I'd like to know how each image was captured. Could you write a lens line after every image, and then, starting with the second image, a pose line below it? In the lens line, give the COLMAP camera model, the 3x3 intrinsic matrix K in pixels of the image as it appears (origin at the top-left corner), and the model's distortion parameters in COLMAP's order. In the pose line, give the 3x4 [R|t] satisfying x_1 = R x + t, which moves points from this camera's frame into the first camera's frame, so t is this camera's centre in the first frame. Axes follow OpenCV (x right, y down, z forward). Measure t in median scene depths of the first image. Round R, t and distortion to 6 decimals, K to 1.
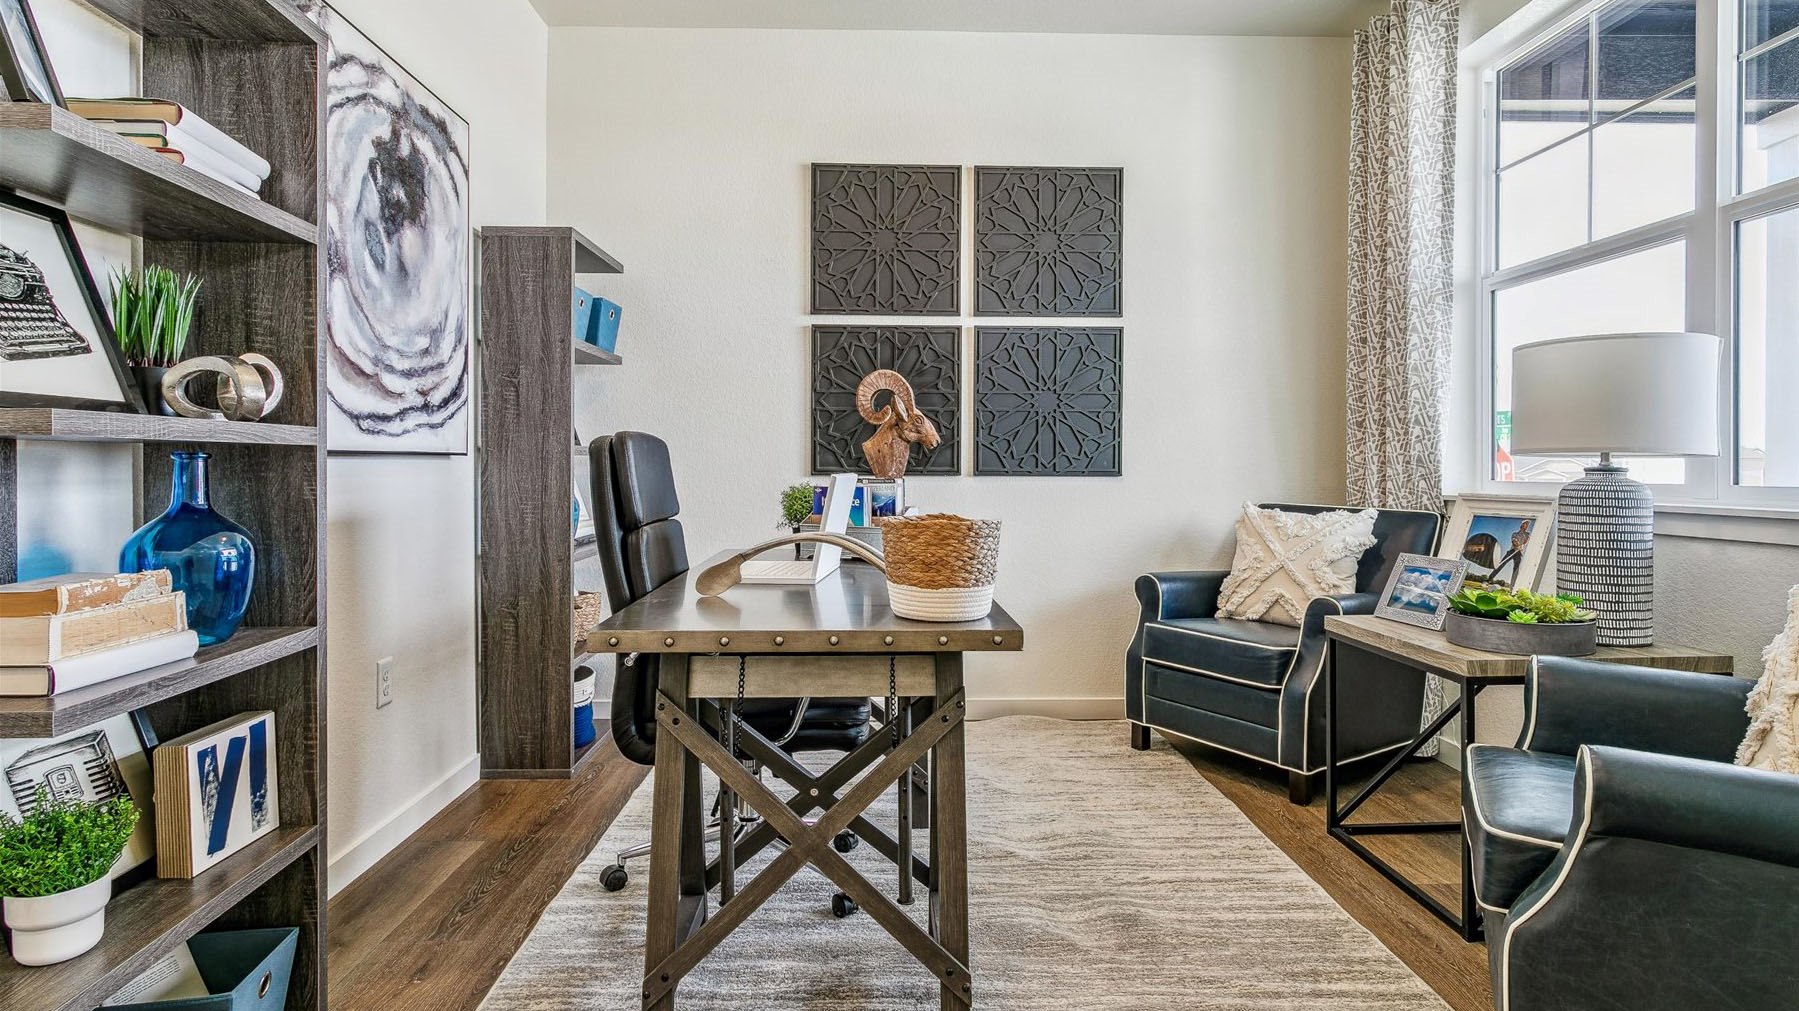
lens RADIAL K [[906.1, 0, 896.6], [0, 906.1, 492.4], [0, 0, 1]] dist [-0.005052, 0.000423]
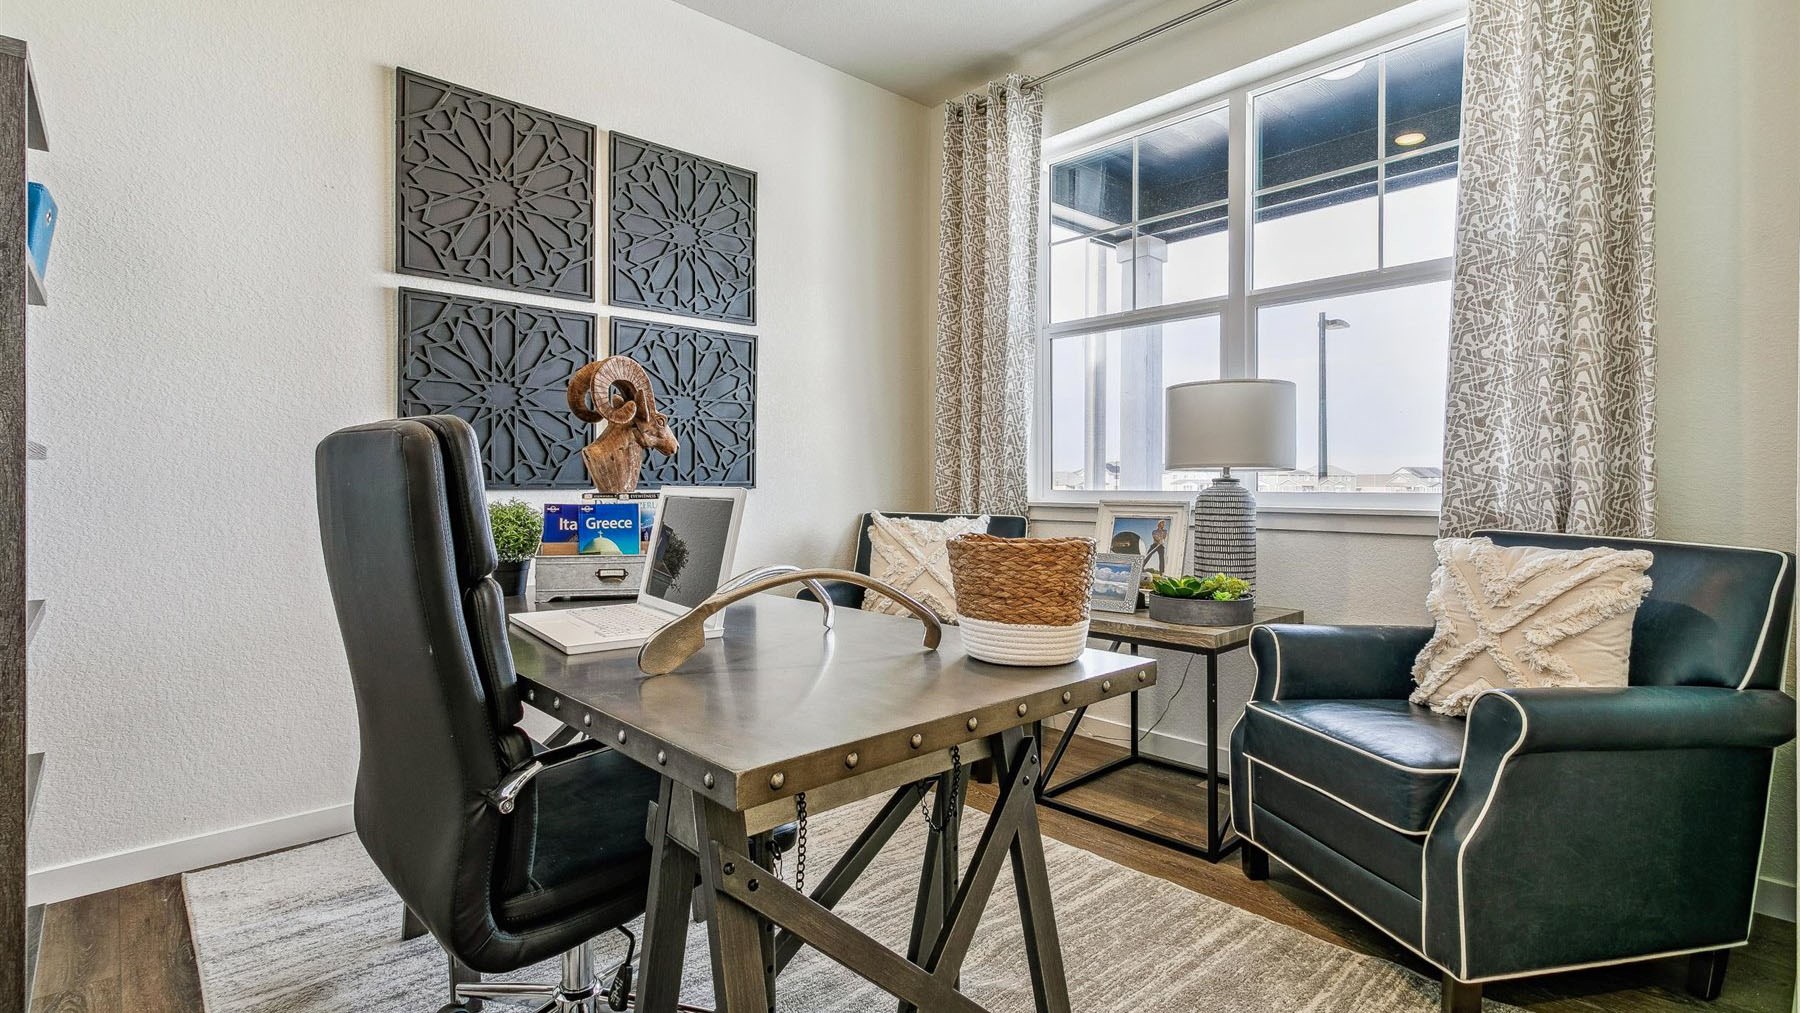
lens RADIAL K [[845.8, 0, 897.0], [0, 845.8, 499.3], [0, 0, 1]] dist [-0.000777, 0.000675]
pose [[0.763037, -0.015384, 0.646172, -0.263831], [0.019269, 0.999814, 0.001050, -0.005155], [-0.646068, 0.011650, 0.763191, 0.241090]]
